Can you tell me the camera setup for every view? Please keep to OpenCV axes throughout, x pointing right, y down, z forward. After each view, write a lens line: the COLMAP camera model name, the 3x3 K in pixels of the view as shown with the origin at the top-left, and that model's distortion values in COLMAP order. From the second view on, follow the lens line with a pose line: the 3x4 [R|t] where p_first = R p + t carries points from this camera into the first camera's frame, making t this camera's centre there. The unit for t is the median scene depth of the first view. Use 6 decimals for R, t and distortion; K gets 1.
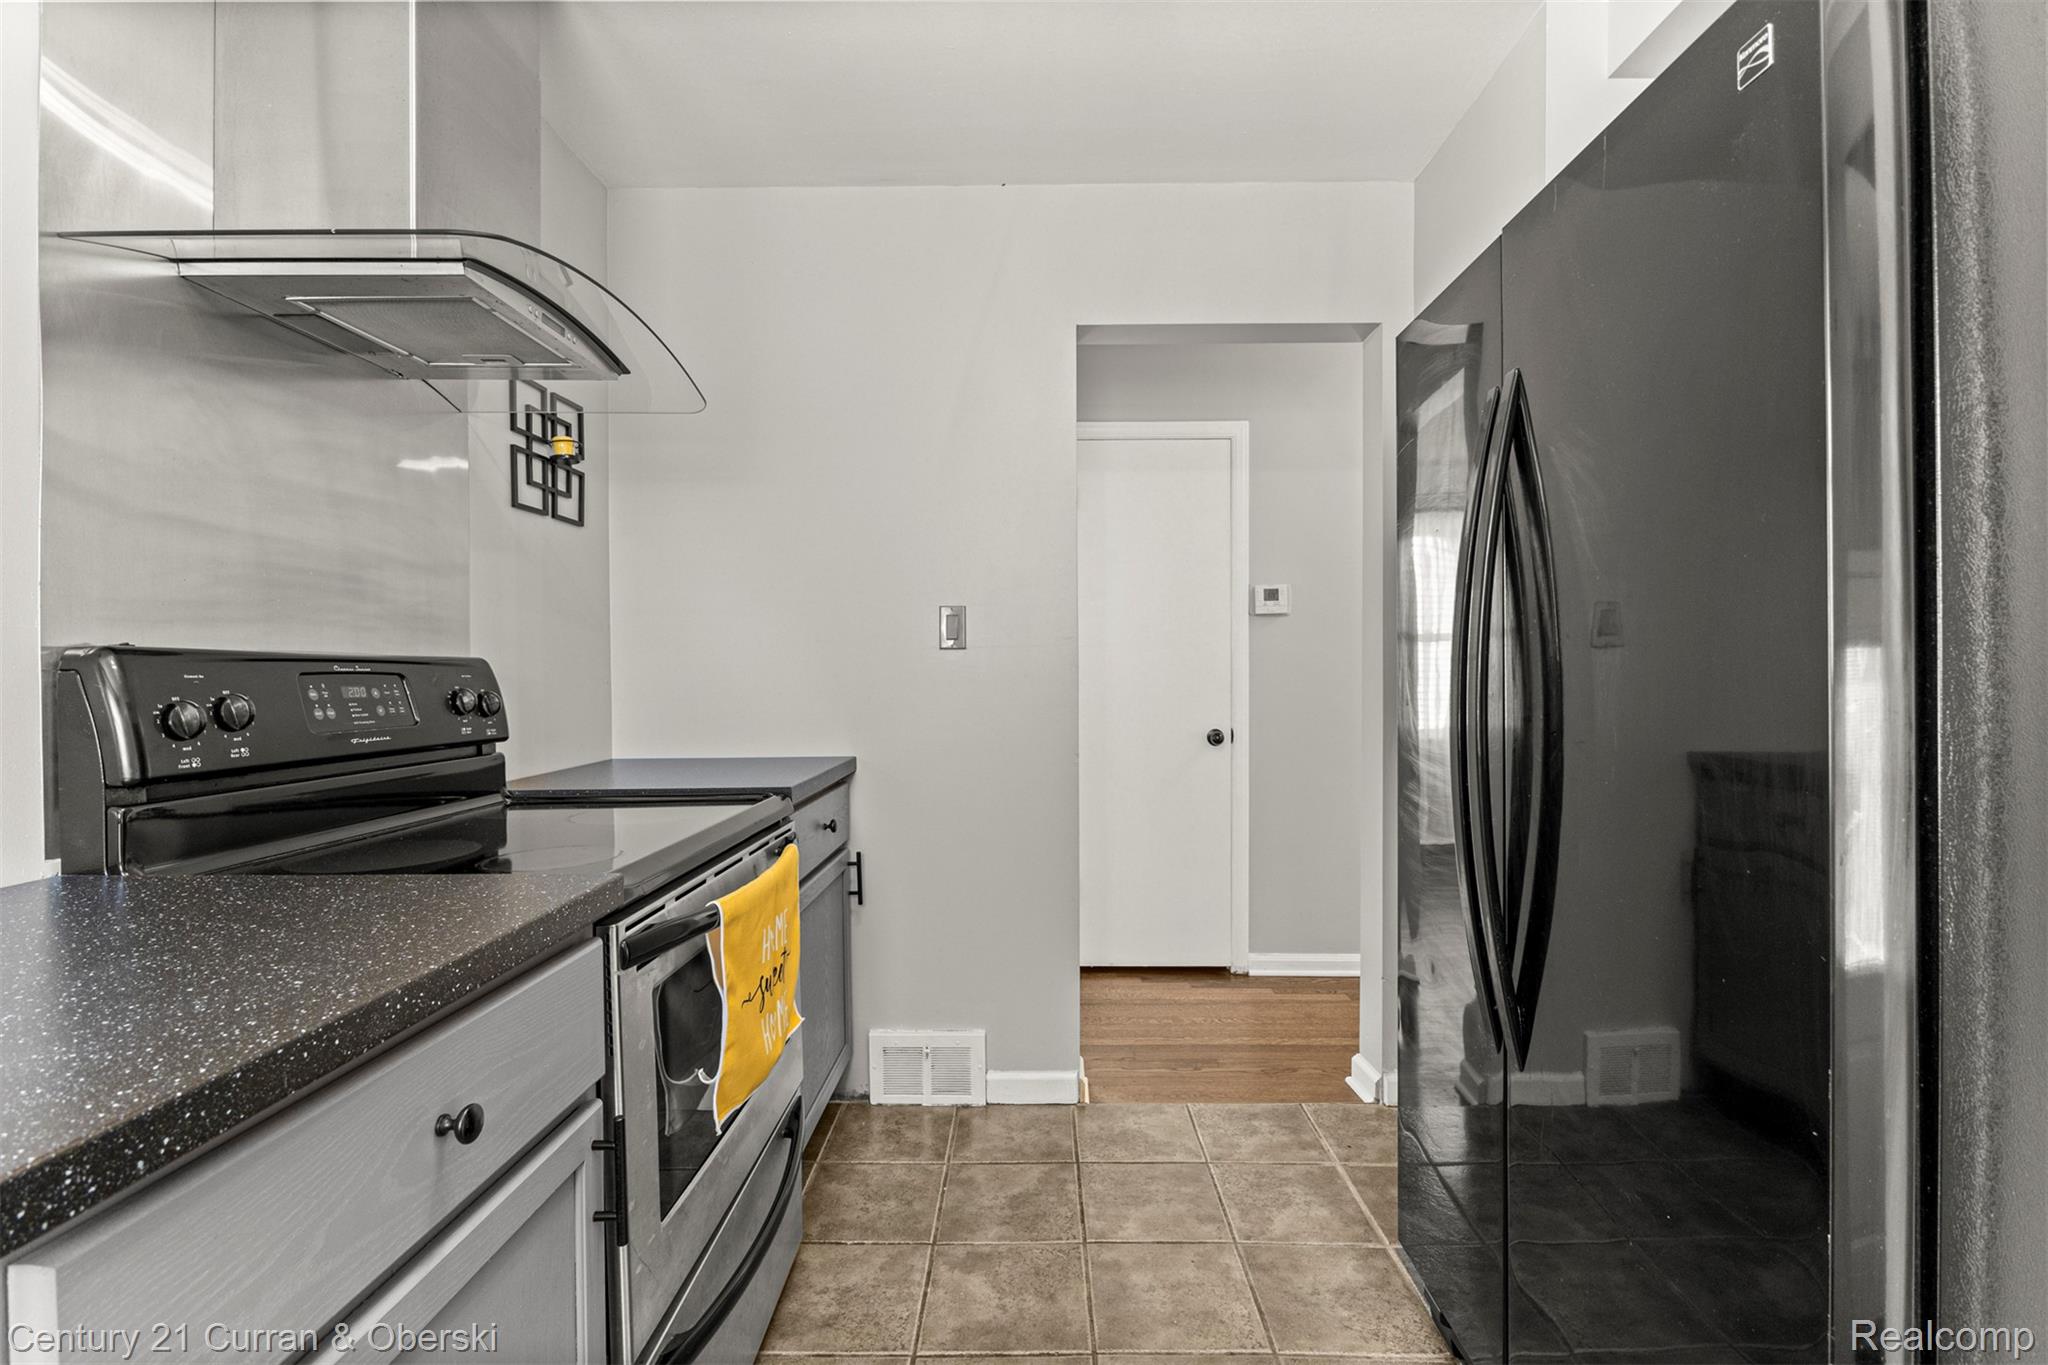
lens RADIAL K [[918.2, 0, 1030.3], [0, 918.2, 677.4], [0, 0, 1]] dist [-0.006284, -0.003955]
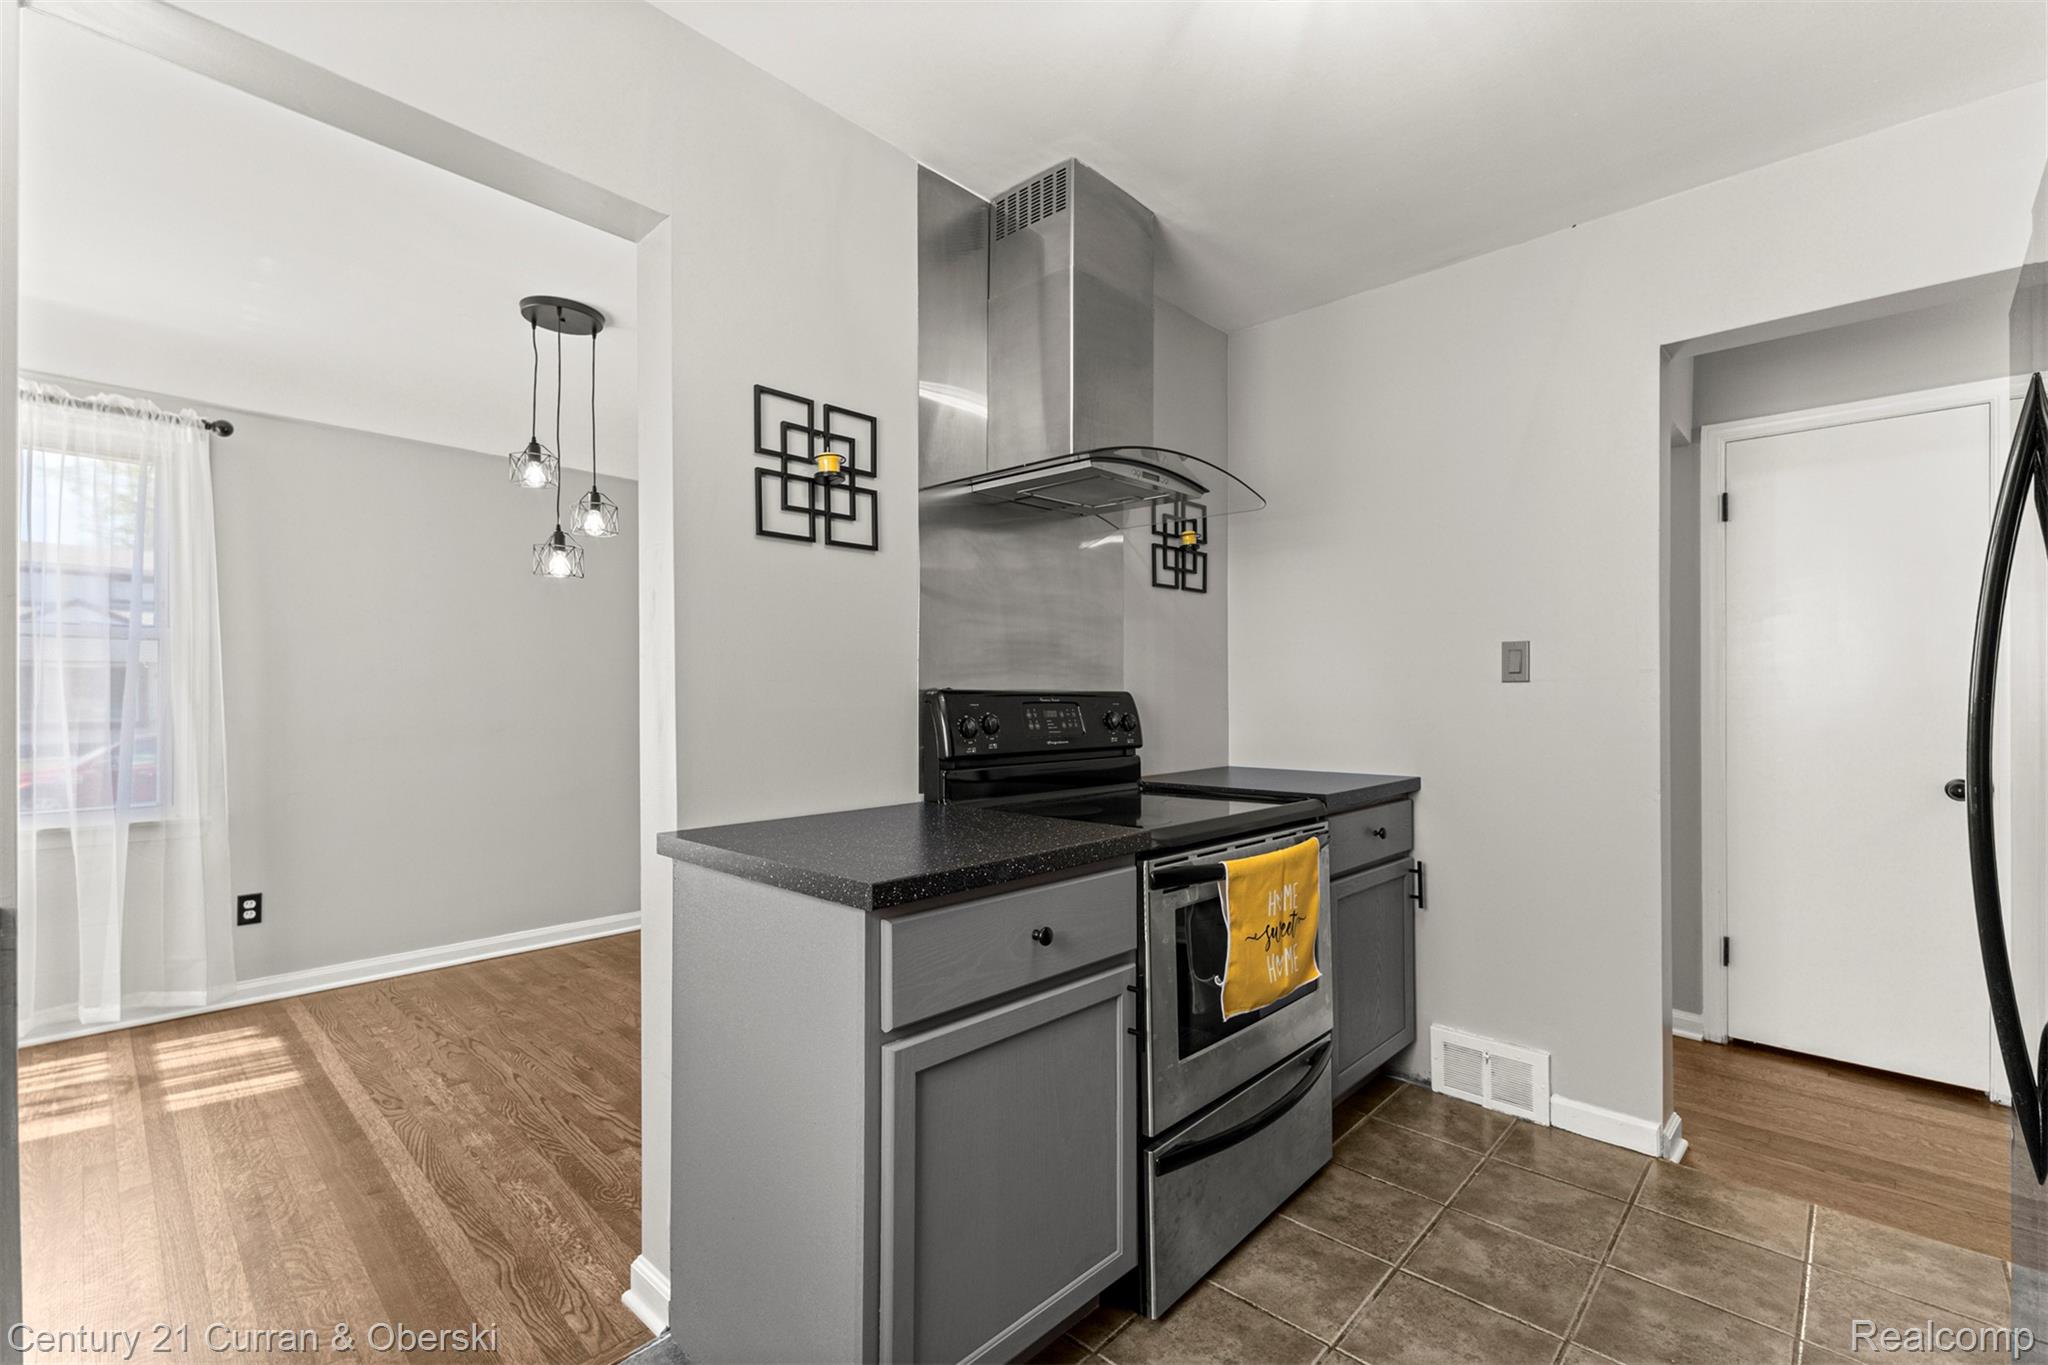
lens RADIAL K [[895.8, 0, 1020.0], [0, 895.8, 683.7], [0, 0, 1]] dist [0.001439, 0.000098]
pose [[0.727000, -0.000918, -0.686637, 0.288700], [-0.009062, 0.999899, -0.010931, -0.016877], [0.686577, 0.014169, 0.726919, -0.196725]]
